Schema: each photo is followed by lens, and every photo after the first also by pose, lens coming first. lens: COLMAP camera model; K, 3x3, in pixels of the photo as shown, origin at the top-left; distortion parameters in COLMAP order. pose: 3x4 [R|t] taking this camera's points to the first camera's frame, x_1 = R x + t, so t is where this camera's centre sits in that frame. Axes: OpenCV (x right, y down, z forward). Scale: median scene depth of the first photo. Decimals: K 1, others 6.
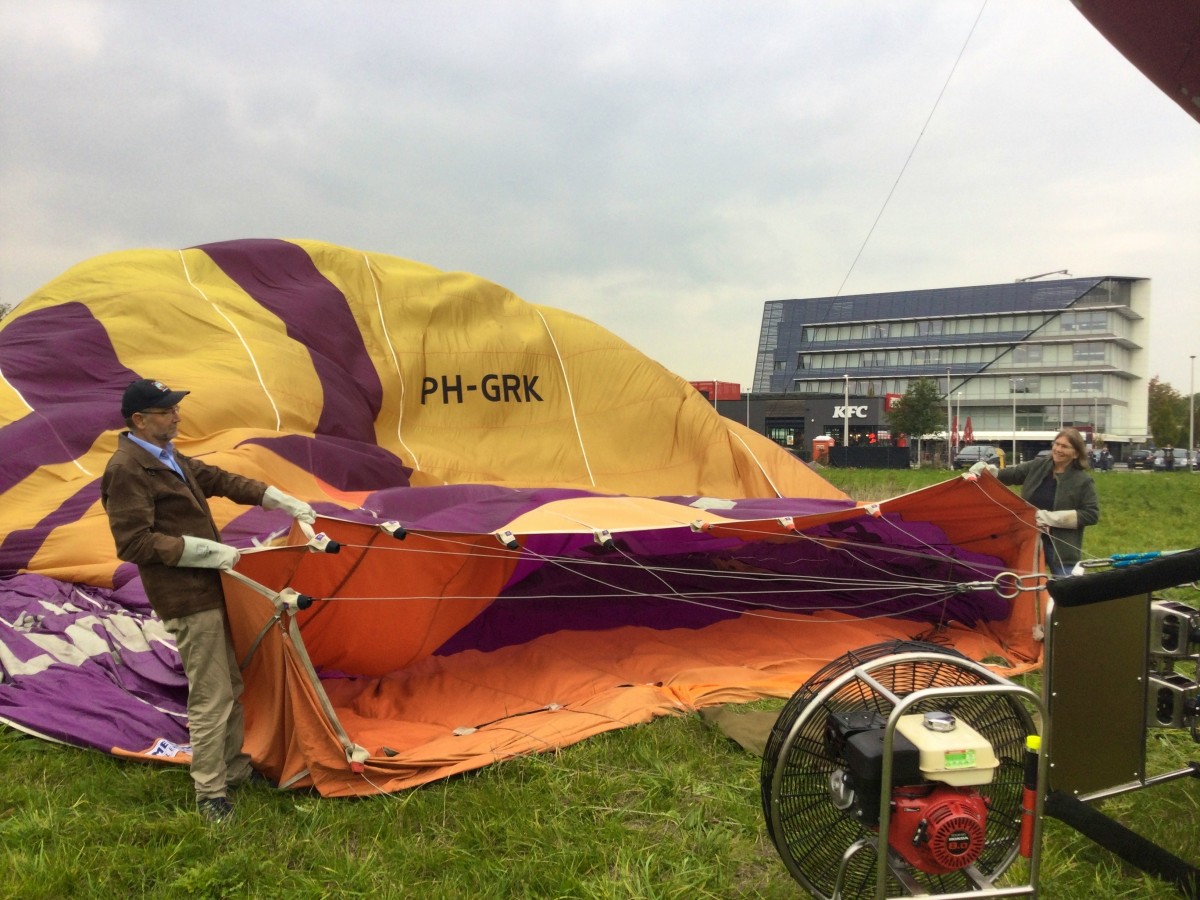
lens RADIAL K [[998.1, 0, 606.6], [0, 998.1, 453.1], [0, 0, 1]] dist [0.094693, -0.147241]
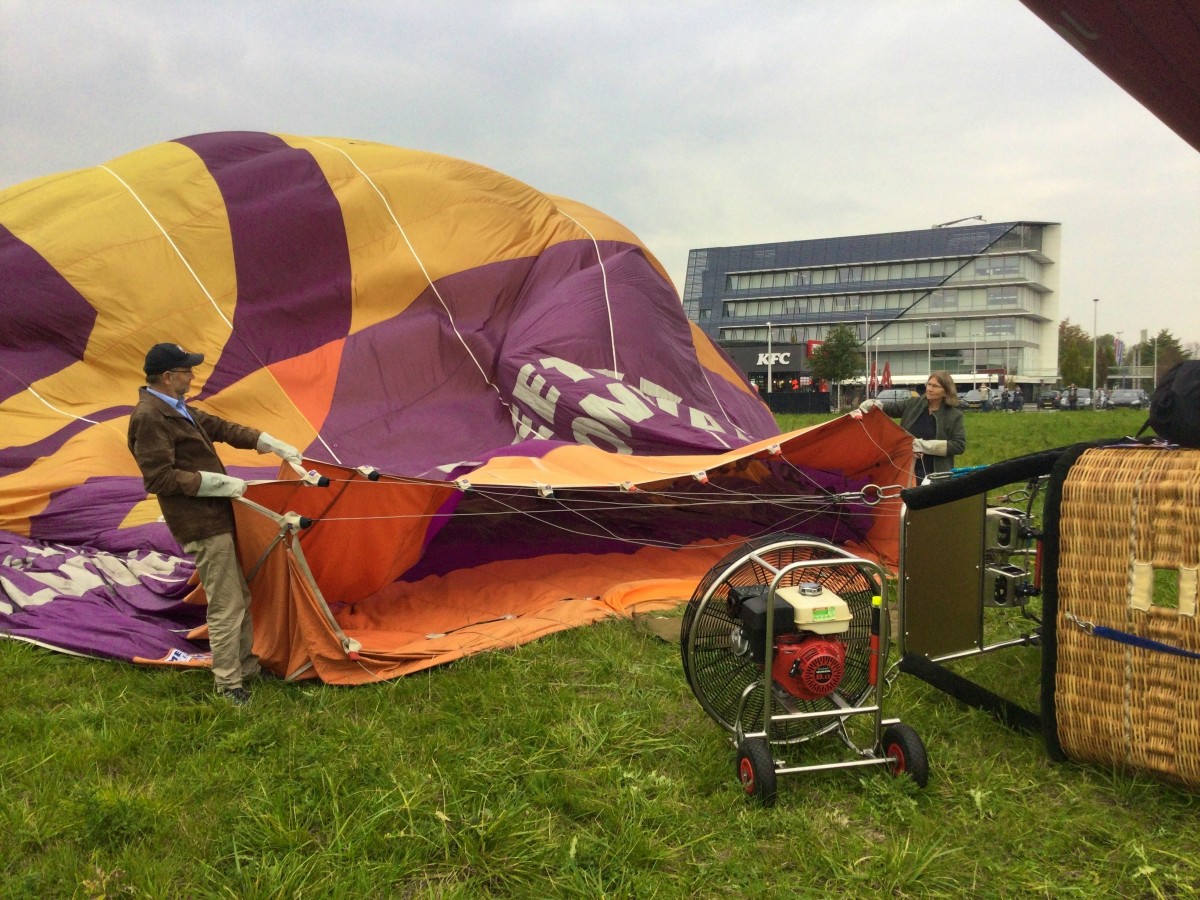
lens RADIAL K [[998.1, 0, 606.6], [0, 998.1, 453.1], [0, 0, 1]] dist [0.094693, -0.147241]
pose [[0.997241, -0.022415, 0.070767, -0.022413], [0.018875, 0.998556, 0.050304, 0.007817], [-0.071792, -0.048829, 0.996224, -0.209698]]
